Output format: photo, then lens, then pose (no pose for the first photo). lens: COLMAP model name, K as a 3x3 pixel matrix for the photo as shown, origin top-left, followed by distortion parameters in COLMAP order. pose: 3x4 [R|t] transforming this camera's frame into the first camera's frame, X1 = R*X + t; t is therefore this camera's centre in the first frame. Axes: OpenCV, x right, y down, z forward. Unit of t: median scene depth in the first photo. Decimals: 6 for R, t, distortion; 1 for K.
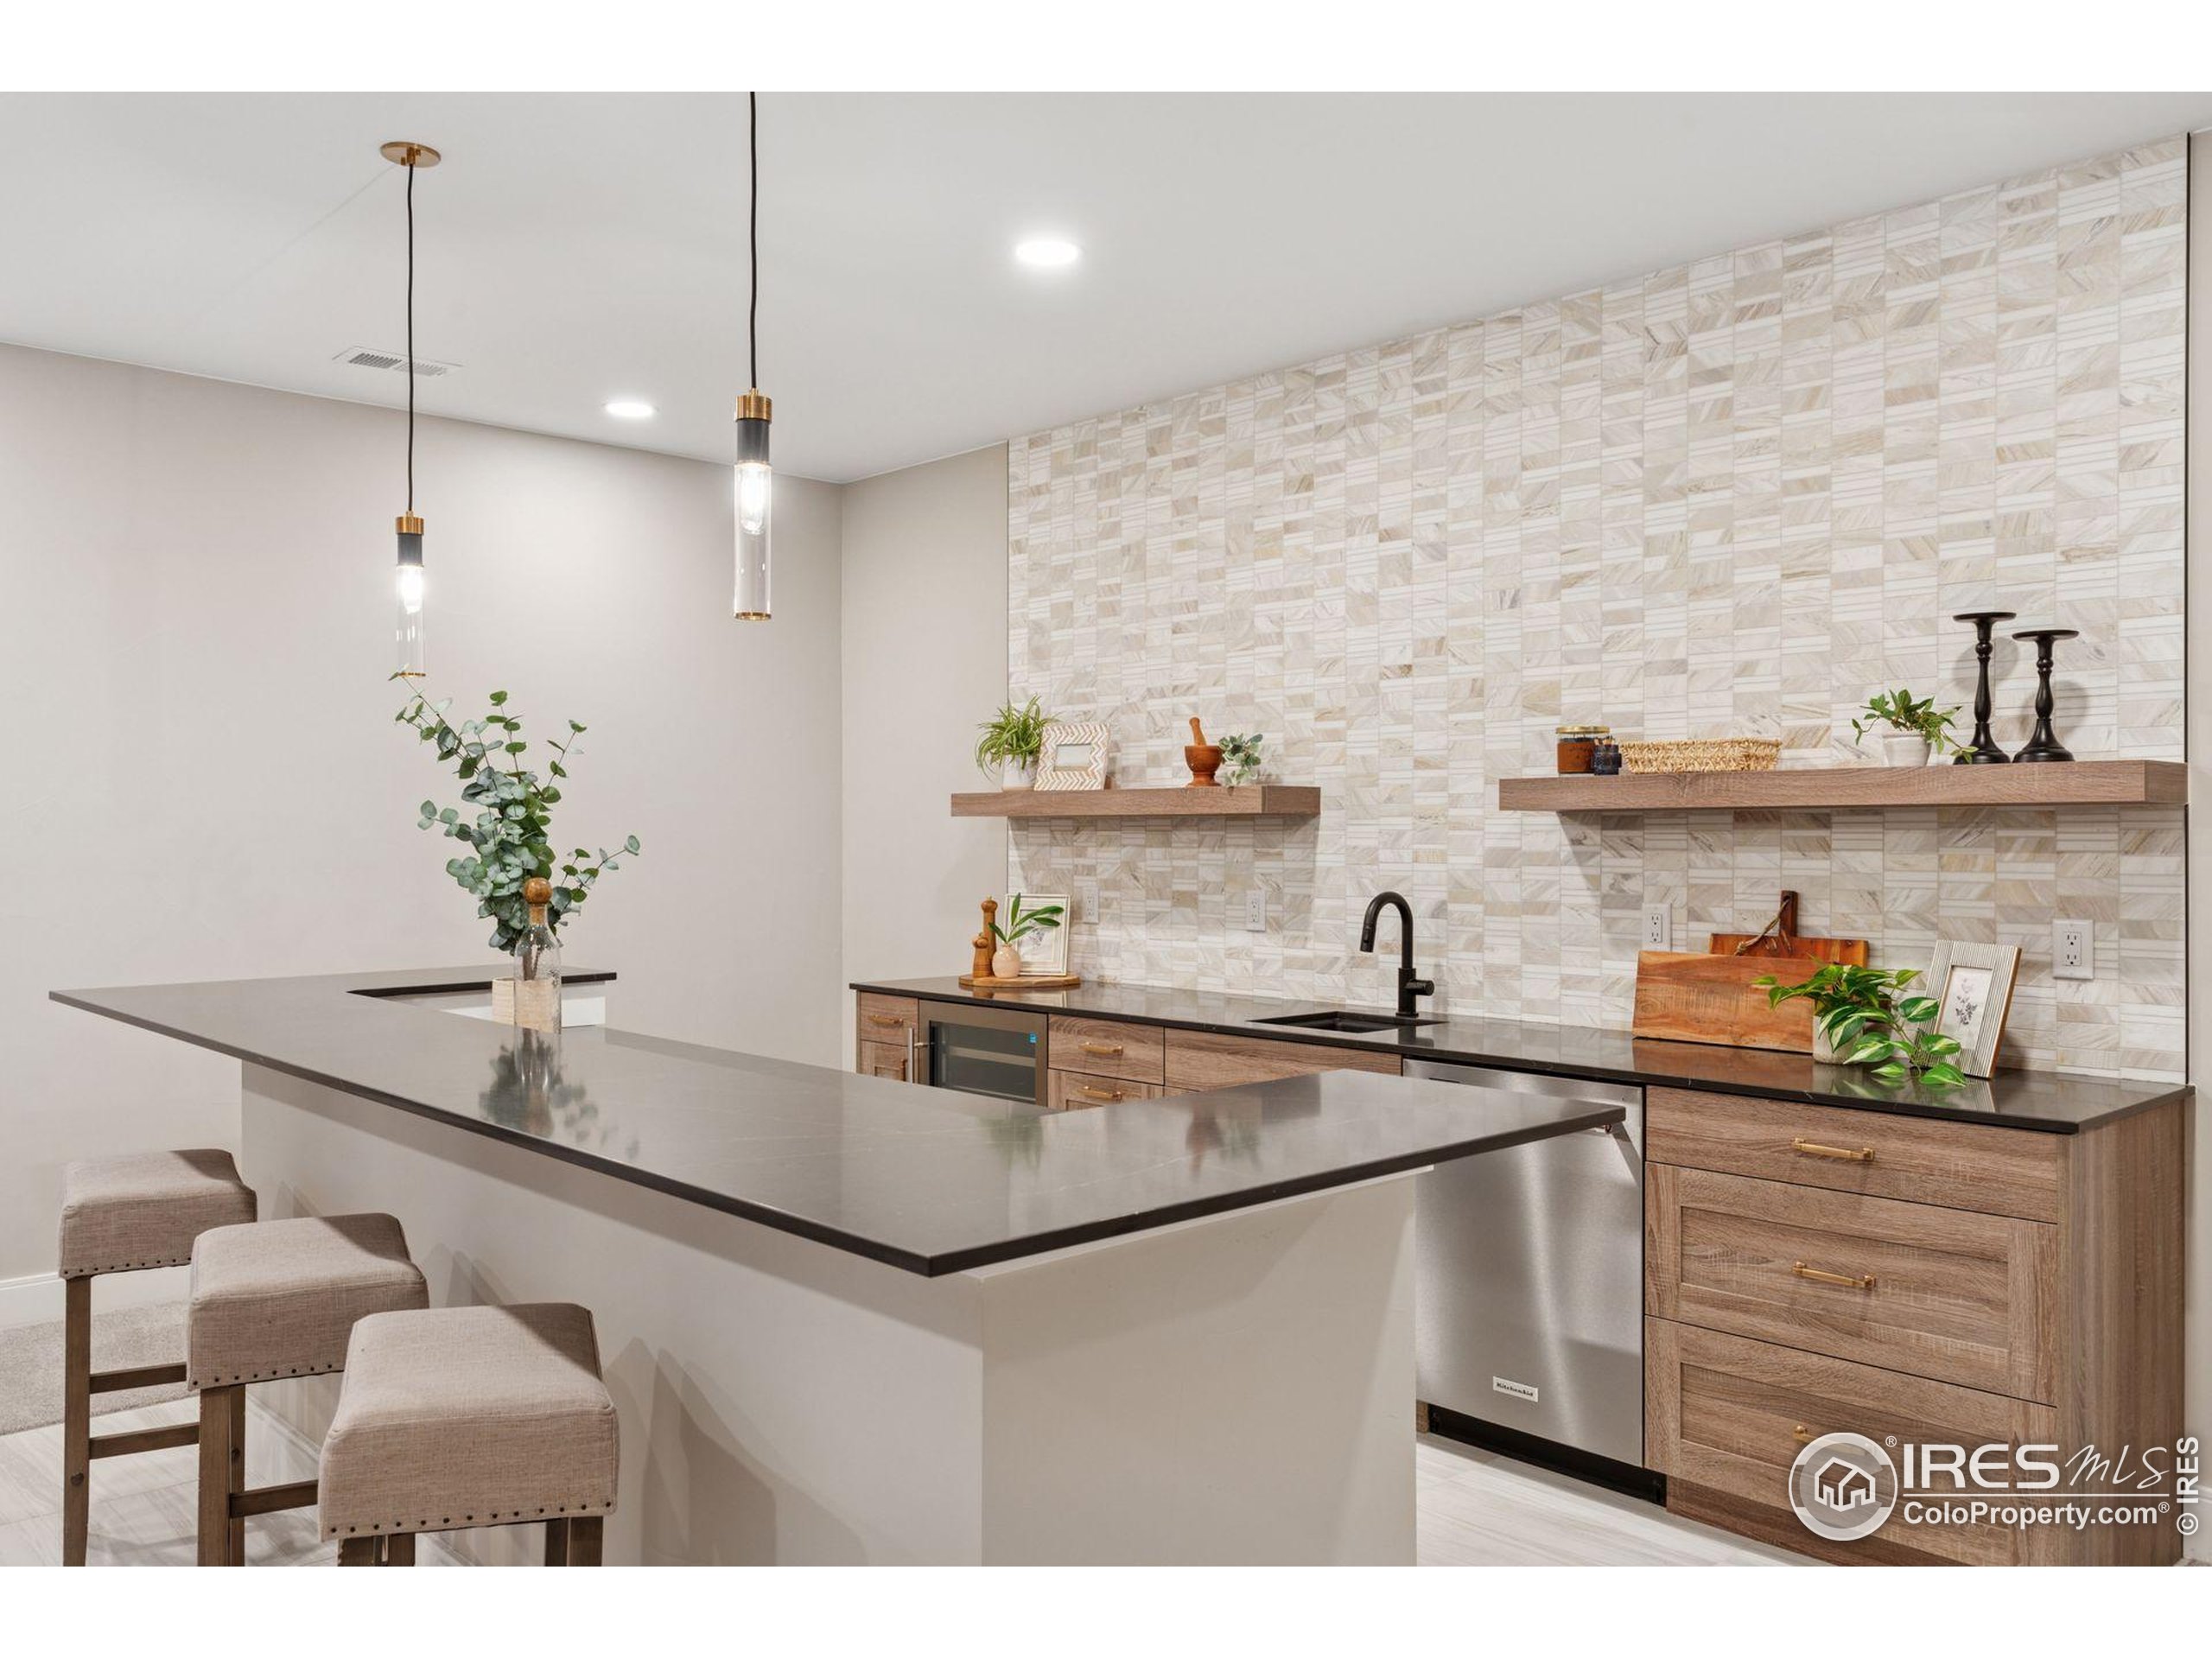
lens RADIAL K [[1672.6, 0, 1110.6], [0, 1672.6, 825.1], [0, 0, 1]] dist [0.010973, -0.000281]
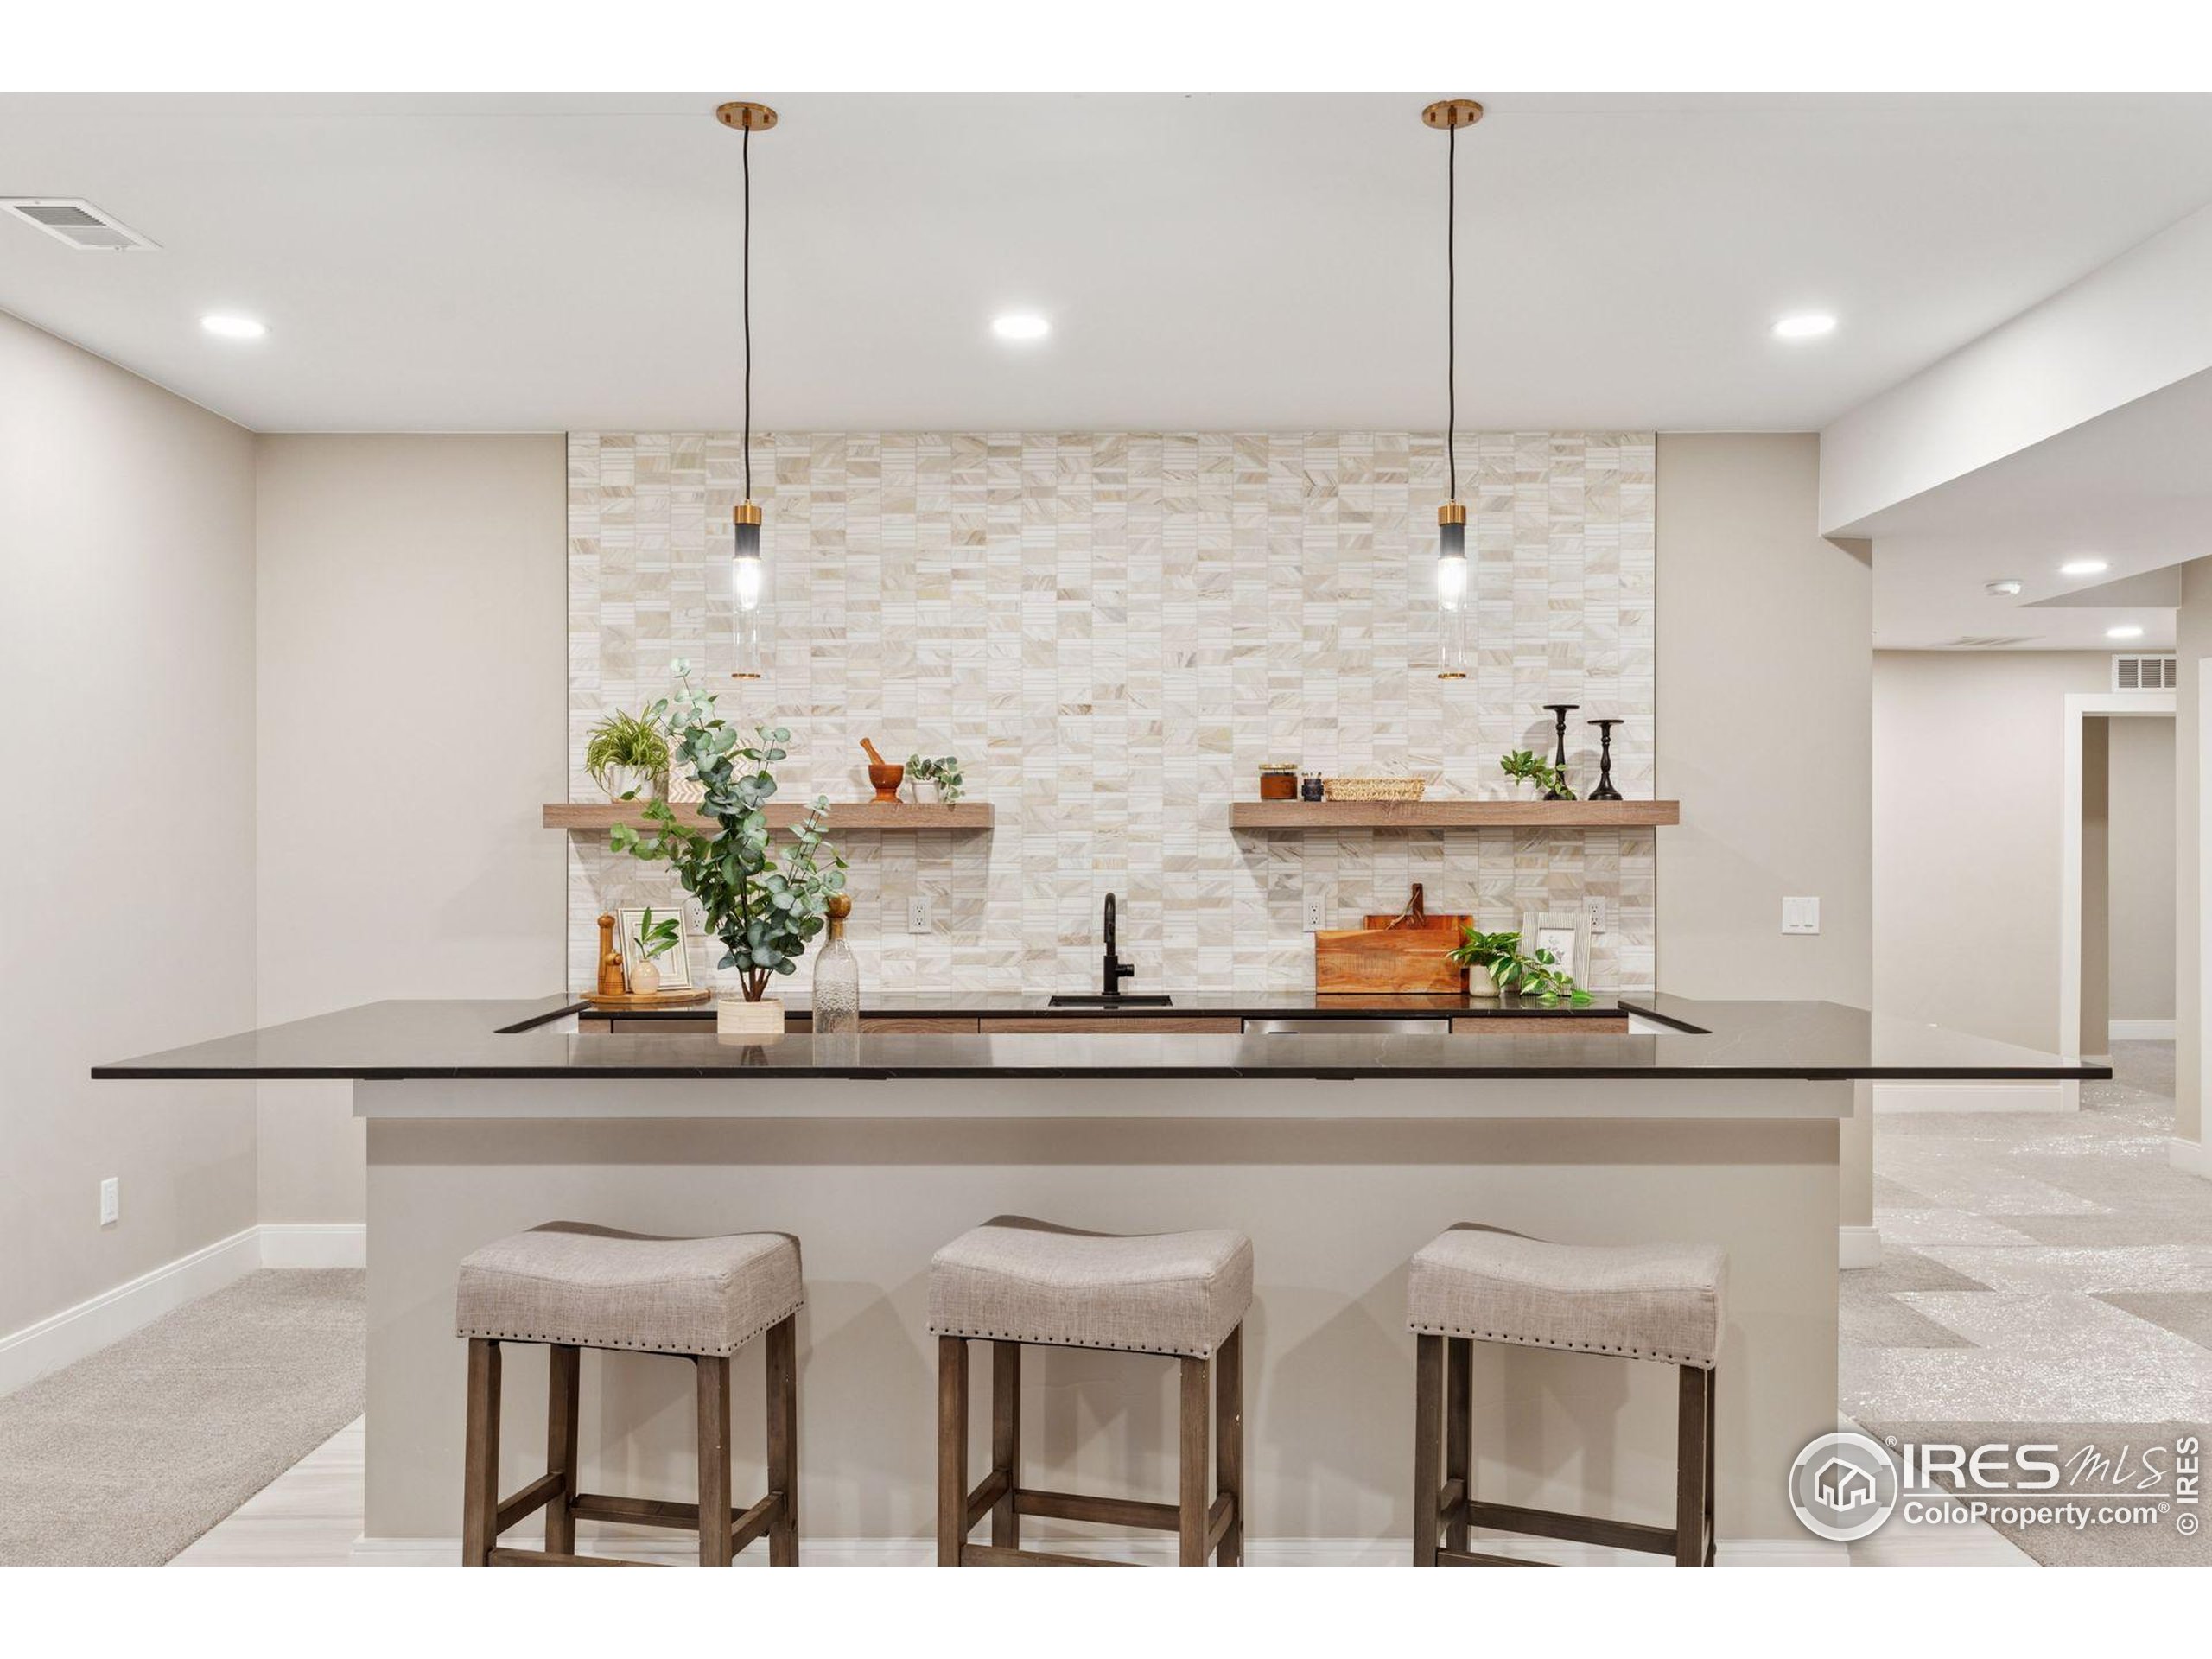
lens RADIAL K [[1672.6, 0, 1109.8], [0, 1672.6, 838.0], [0, 0, 1]] dist [0.010973, -0.000281]
pose [[0.700500, 0.001025, 0.713651, -0.730316], [-0.001151, 0.999999, -0.000306, 0.000470], [-0.713651, -0.000607, 0.700501, 0.158162]]
